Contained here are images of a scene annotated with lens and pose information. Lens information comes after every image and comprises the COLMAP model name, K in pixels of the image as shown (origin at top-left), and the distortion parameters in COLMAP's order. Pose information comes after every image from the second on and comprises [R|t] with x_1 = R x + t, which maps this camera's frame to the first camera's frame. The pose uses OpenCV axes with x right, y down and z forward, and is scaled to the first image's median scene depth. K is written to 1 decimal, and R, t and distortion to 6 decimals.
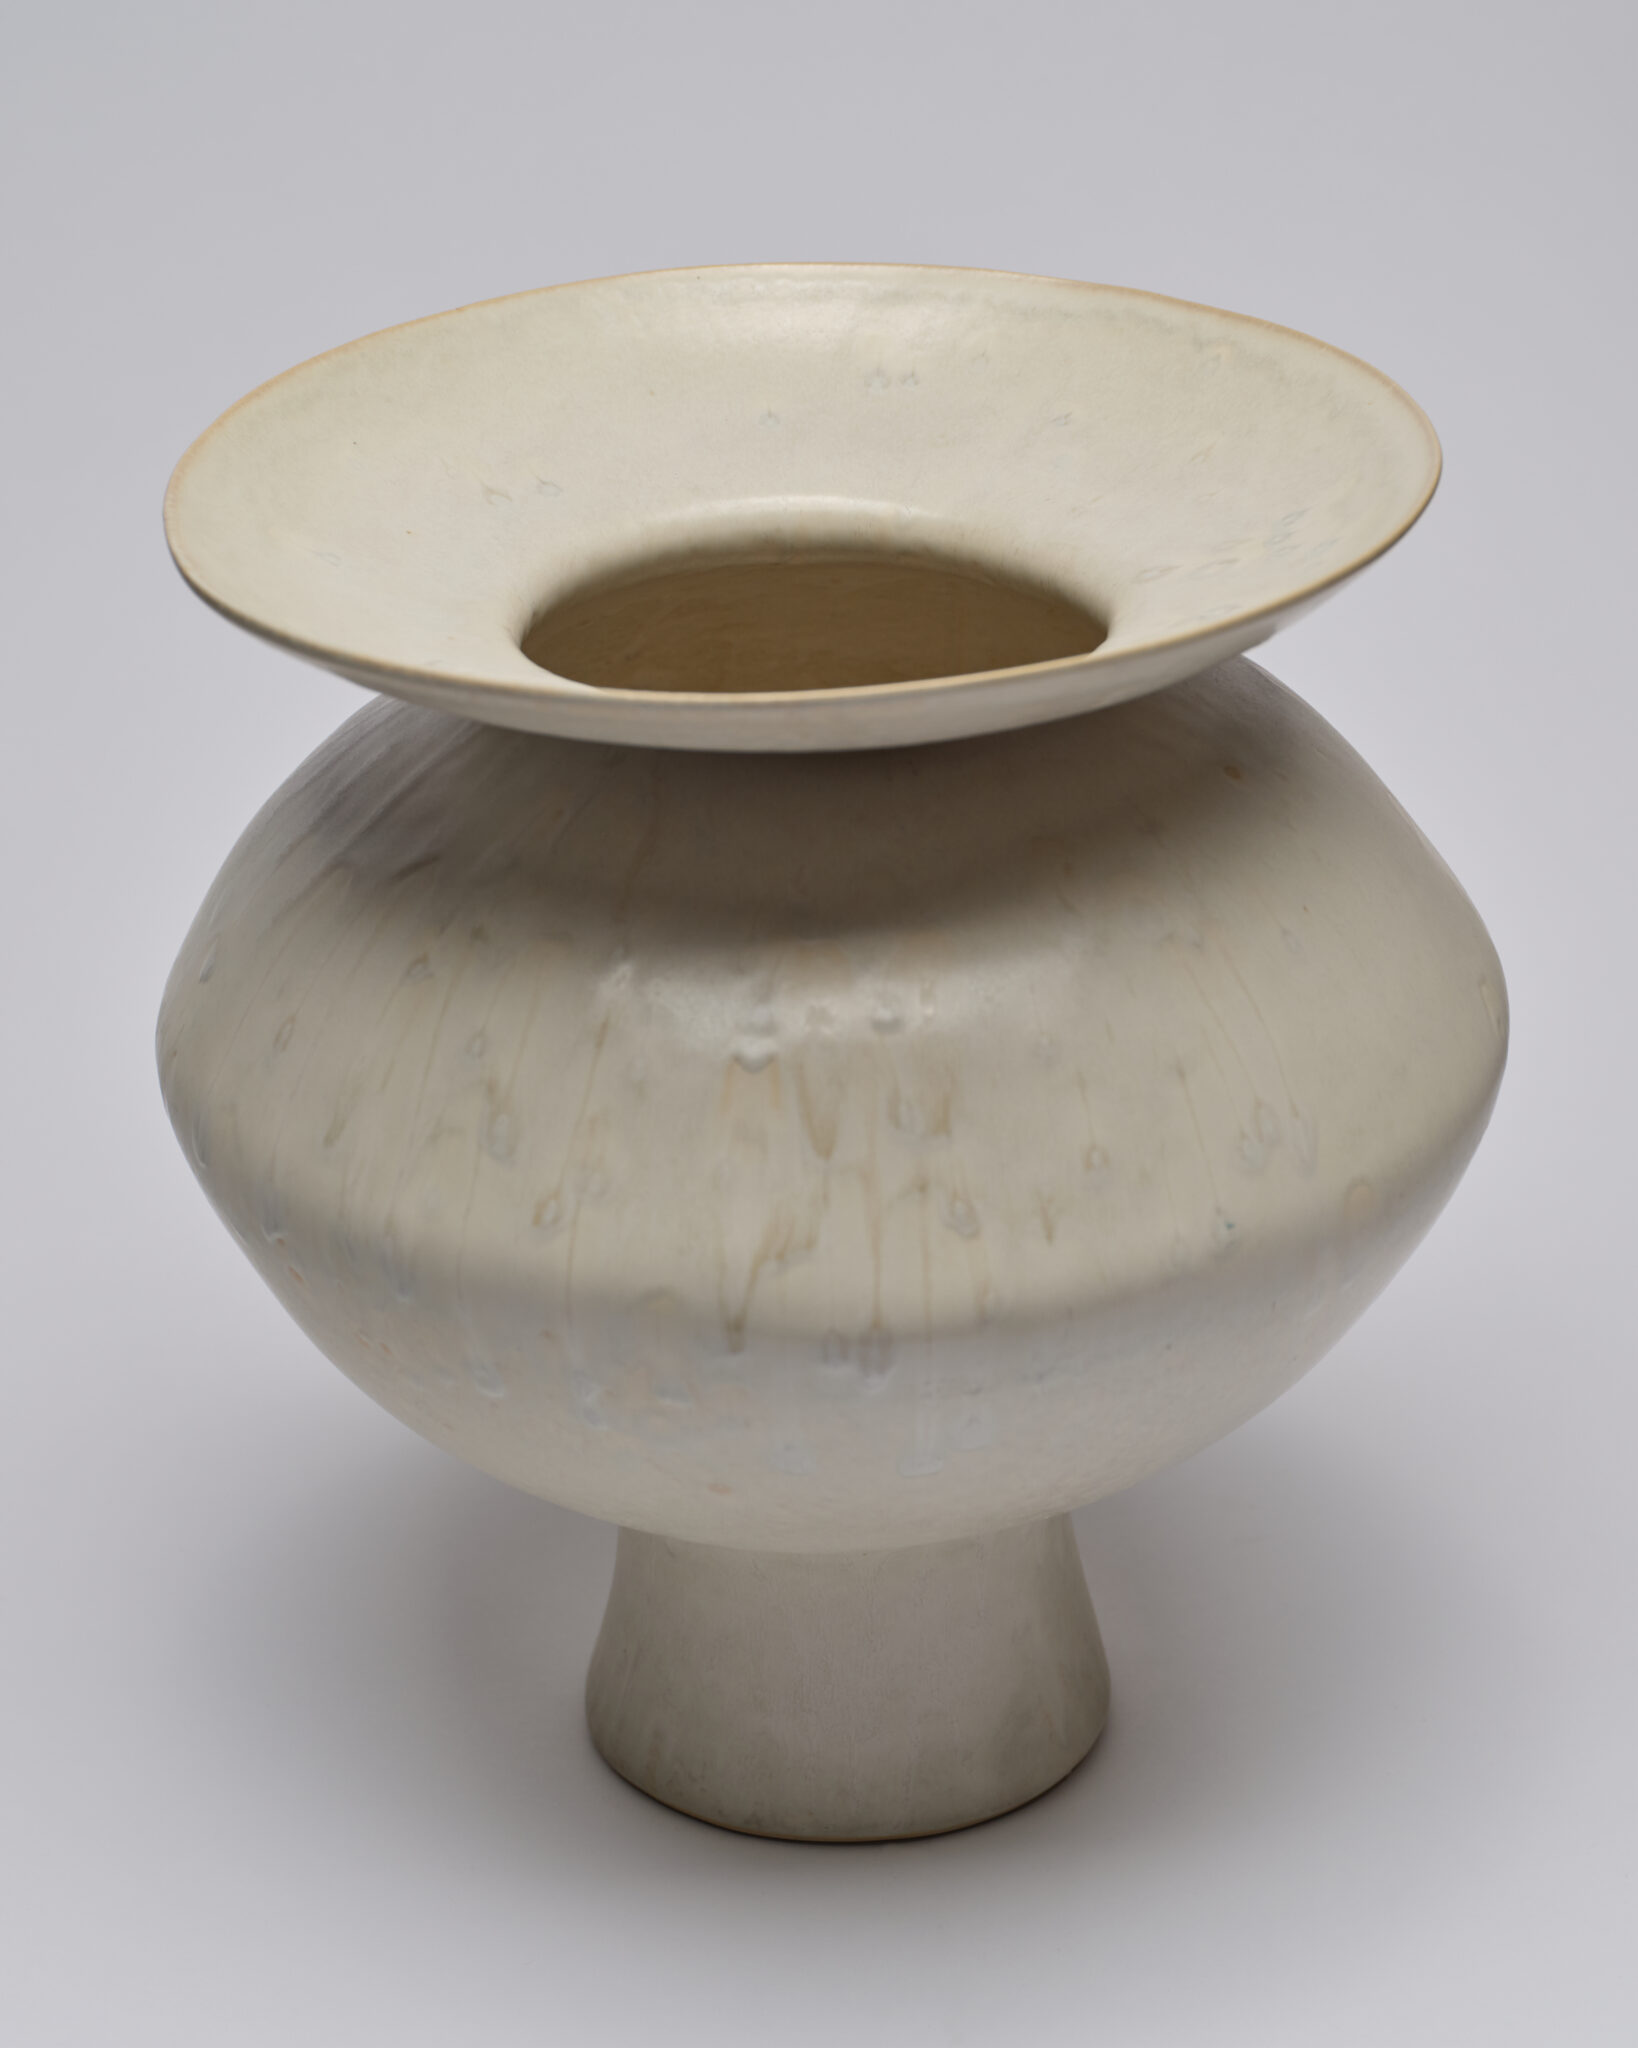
lens RADIAL K [[5469.5, 0, 829.0], [0, 5469.5, 1084.2], [0, 0, 1]] dist [-0.069011, 0.000000]
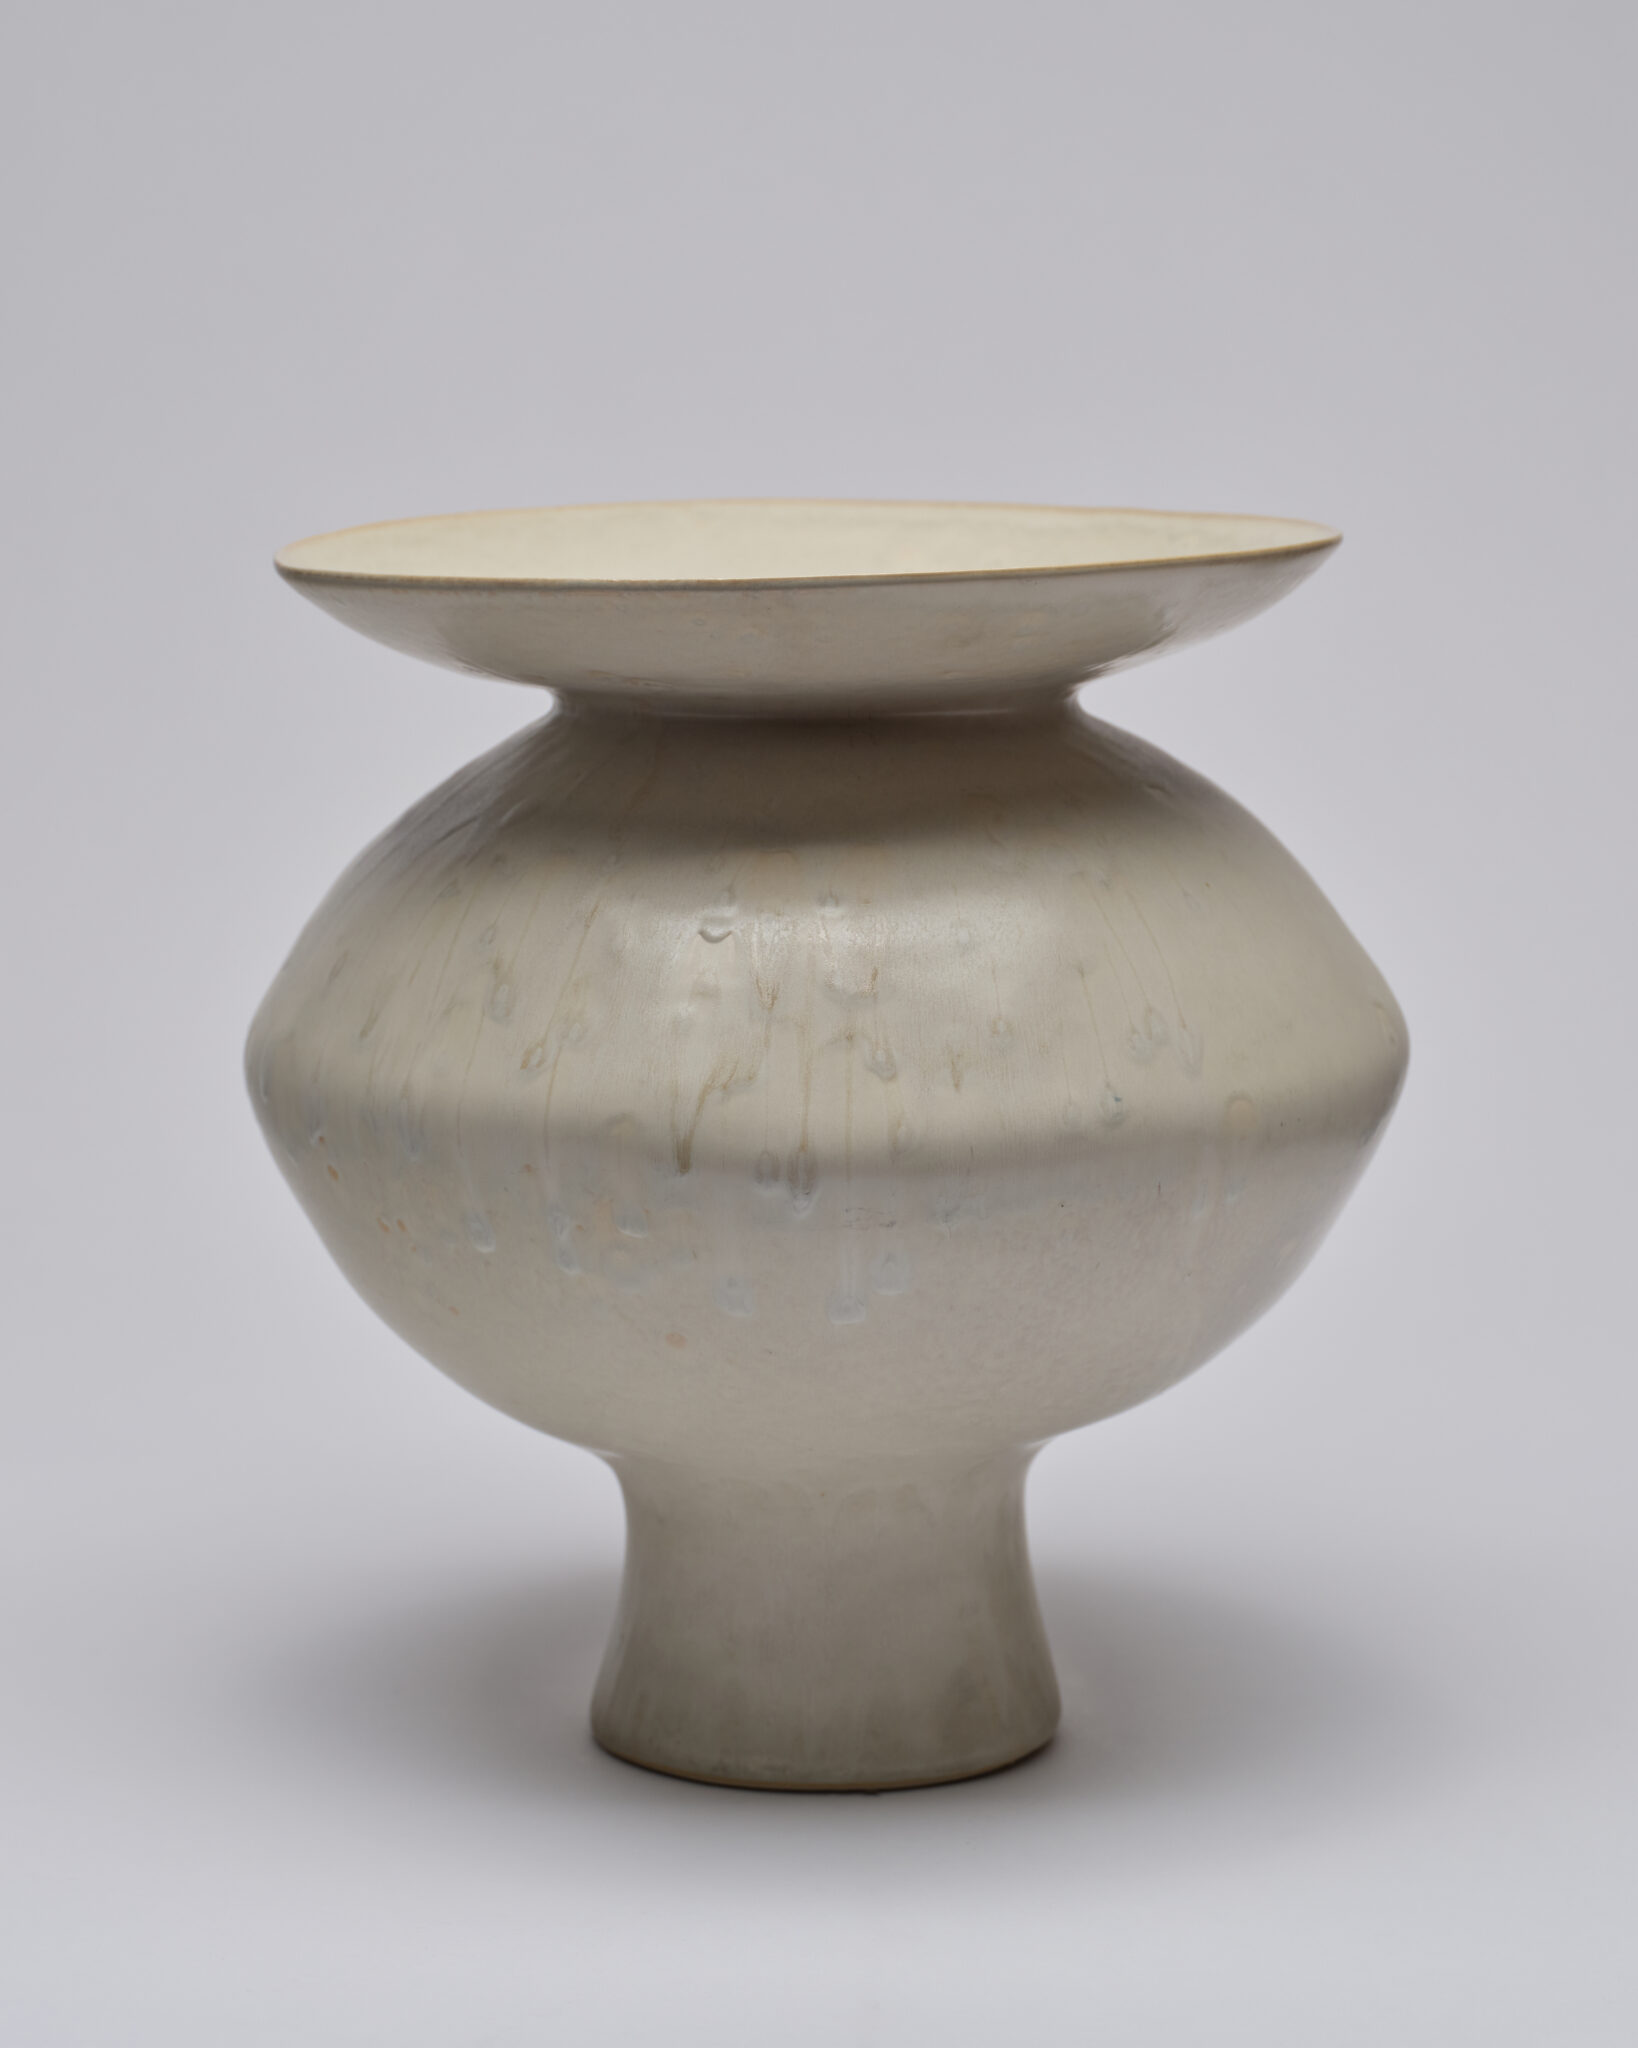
lens RADIAL K [[5469.5, 0, 822.1], [0, 5469.5, 1032.8], [0, 0, 1]] dist [-0.069011, 0.000000]
pose [[0.995374, 0.033955, -0.089872, 0.114657], [-0.058545, 0.956081, -0.287197, 0.349369], [0.076173, 0.291130, 0.953646, -0.116071]]
